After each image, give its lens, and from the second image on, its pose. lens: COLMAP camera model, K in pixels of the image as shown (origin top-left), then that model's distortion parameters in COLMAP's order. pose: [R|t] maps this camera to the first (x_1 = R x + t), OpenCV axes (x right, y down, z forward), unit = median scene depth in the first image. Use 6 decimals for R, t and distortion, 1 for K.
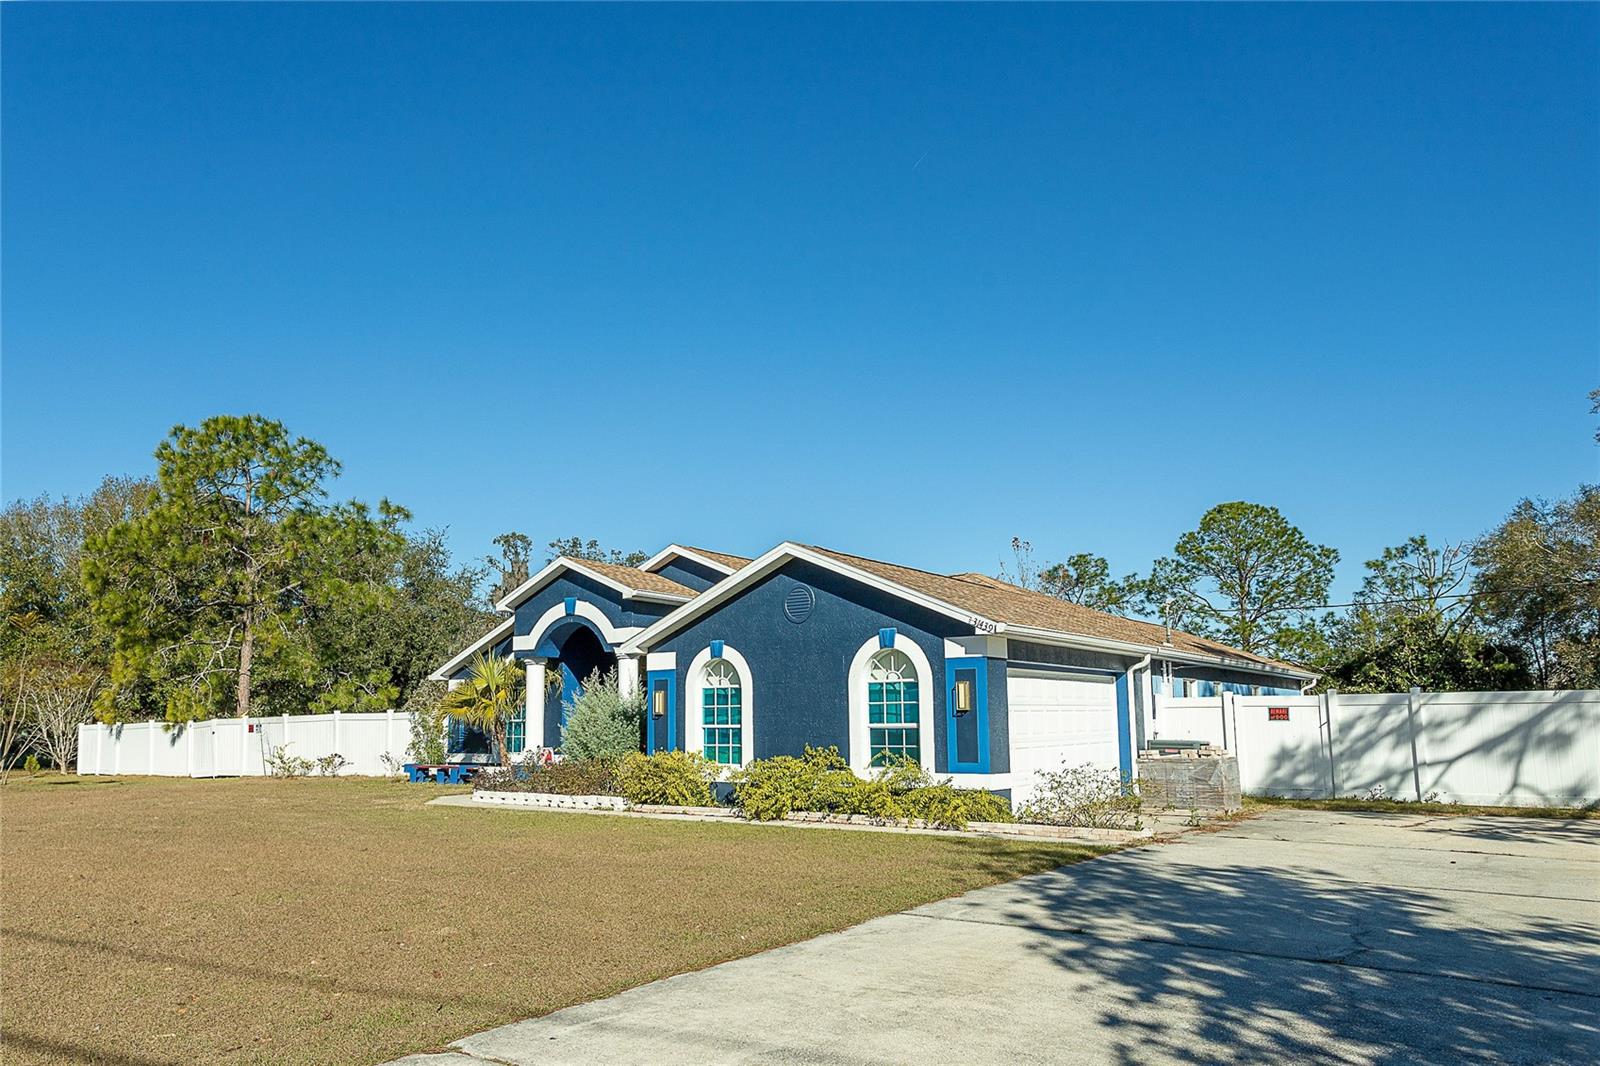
lens RADIAL K [[1063.4, 0, 798.9], [0, 1063.4, 545.5], [0, 0, 1]] dist [0.004433, 0.006327]
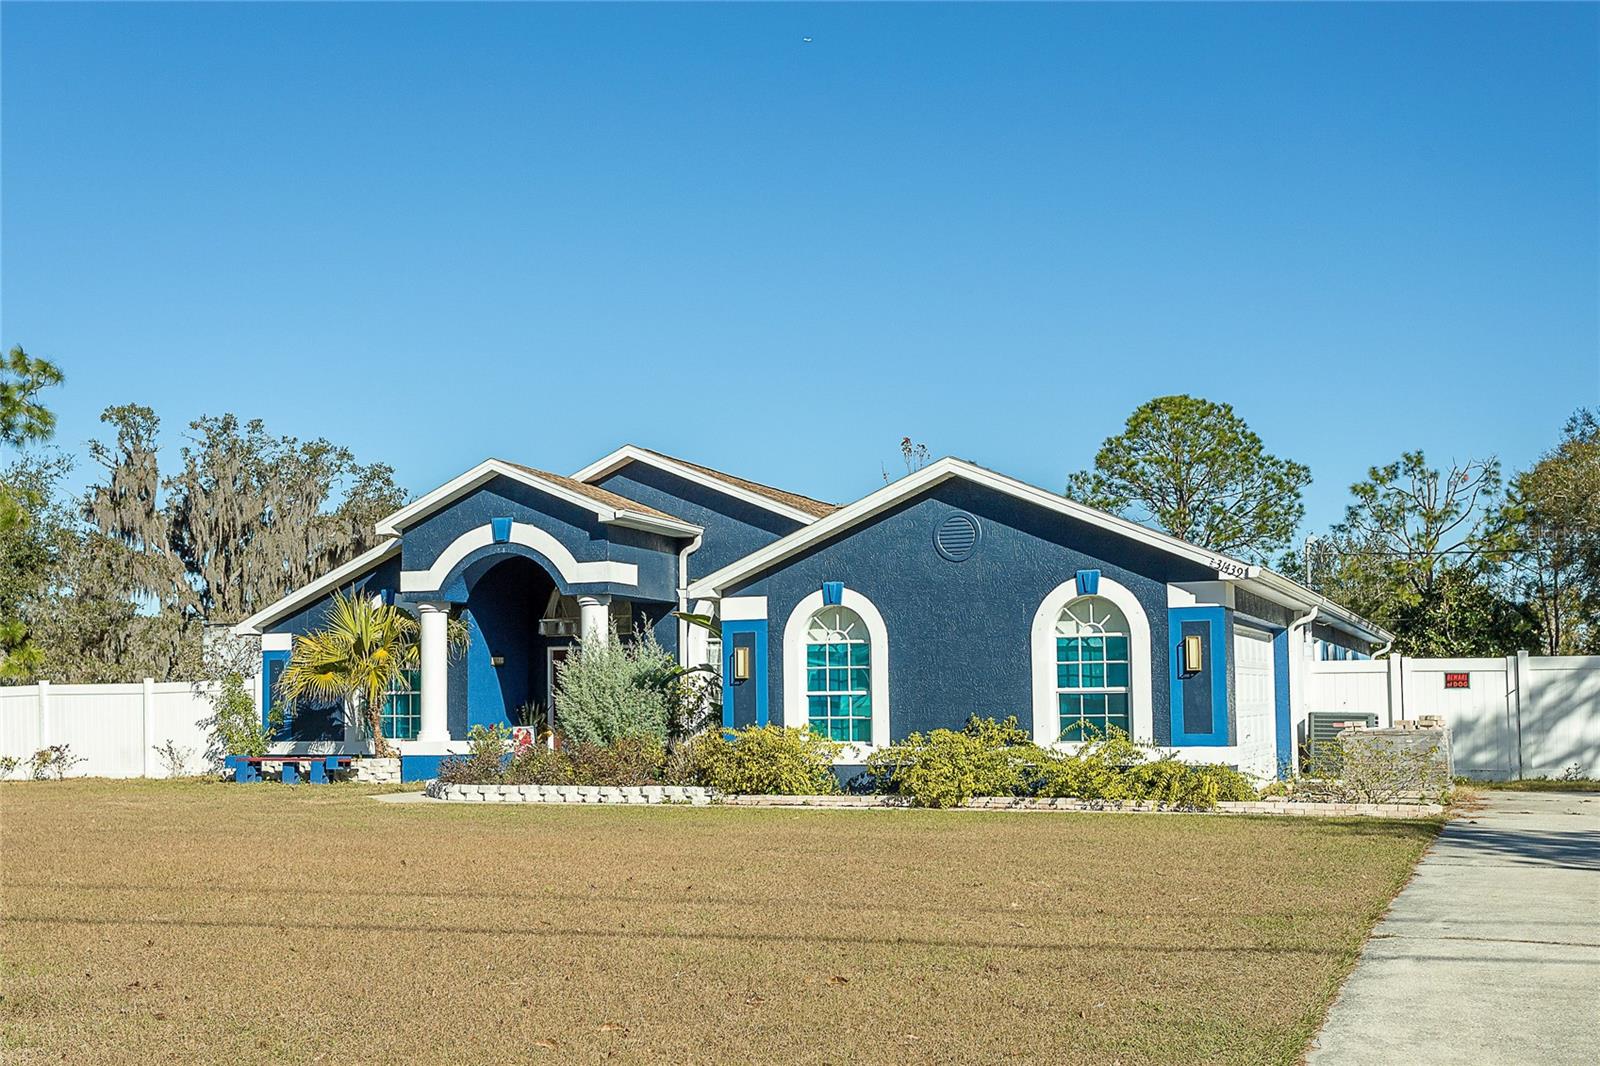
lens RADIAL K [[1679.4, 0, 791.2], [0, 1679.4, 537.8], [0, 0, 1]] dist [0.009945, 0.000000]
pose [[0.975626, 0.019543, 0.218569, -0.358356], [-0.032917, 0.997790, 0.057714, -0.010848], [-0.216958, -0.063502, 0.974113, -0.162163]]
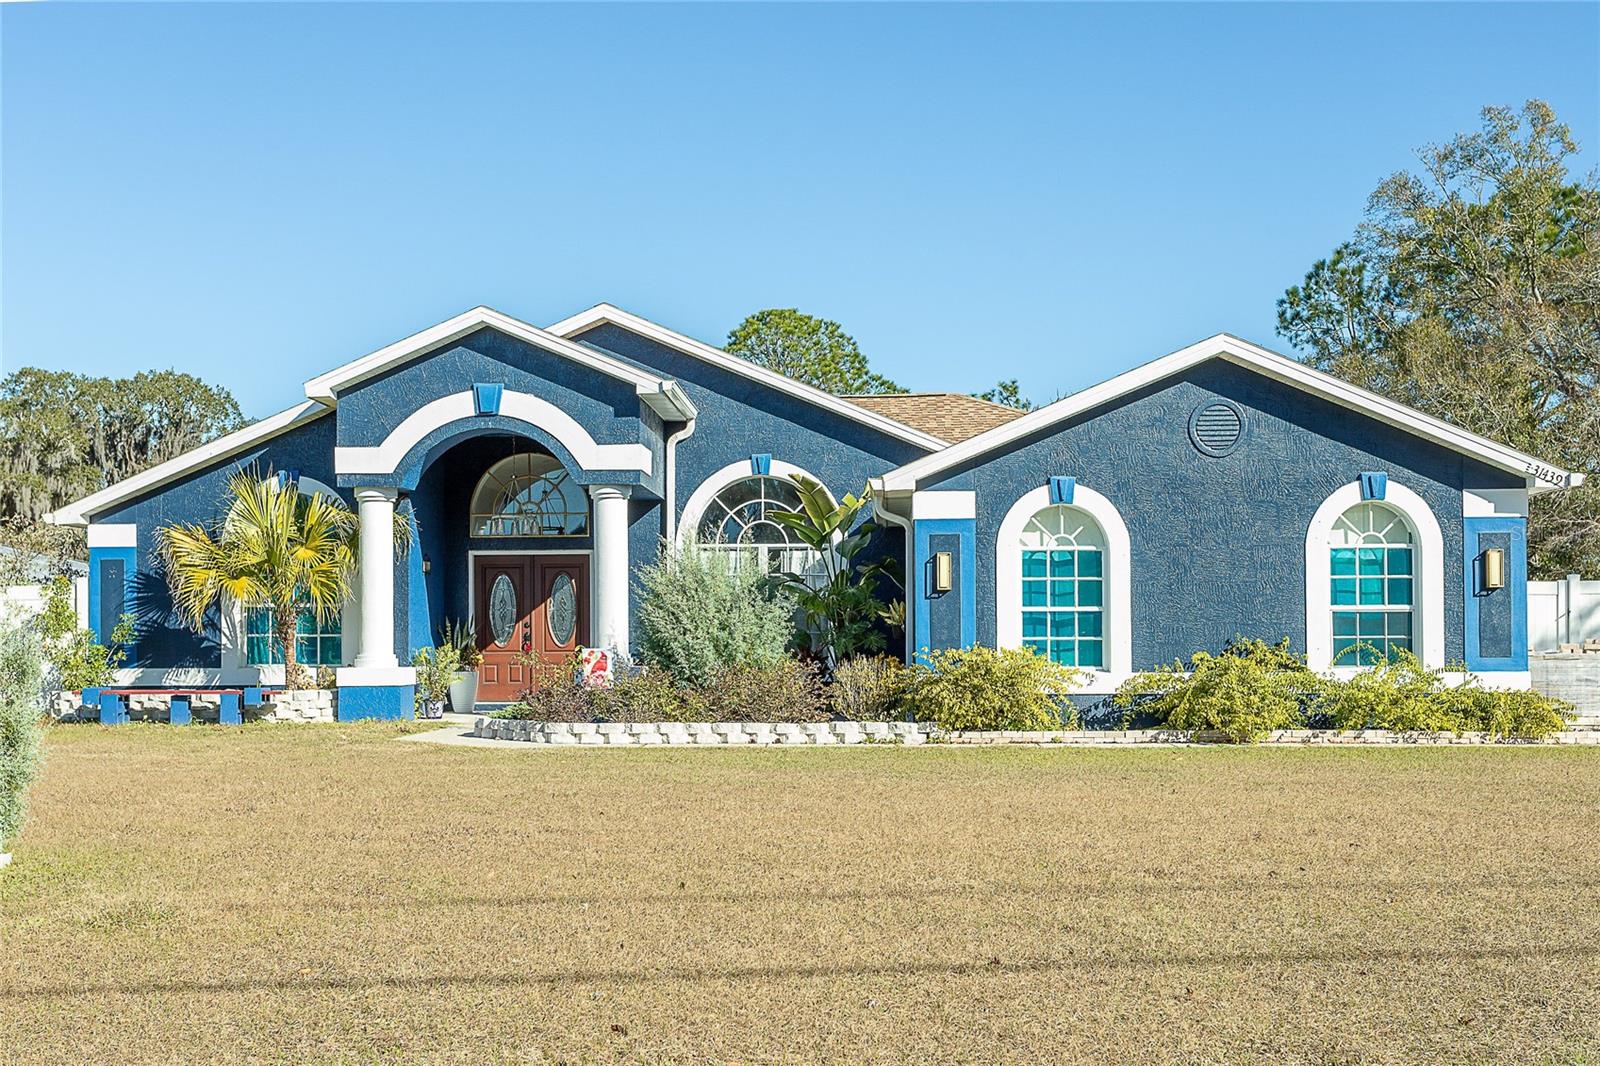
lens RADIAL K [[1757.2, 0, 810.2], [0, 1757.2, 525.5], [0, 0, 1]] dist [0.001871, 0.000000]
pose [[0.838815, 0.036612, 0.543184, -0.749570], [-0.090987, 0.993131, 0.073568, 0.052874], [-0.536760, -0.111133, 0.836384, 0.189559]]
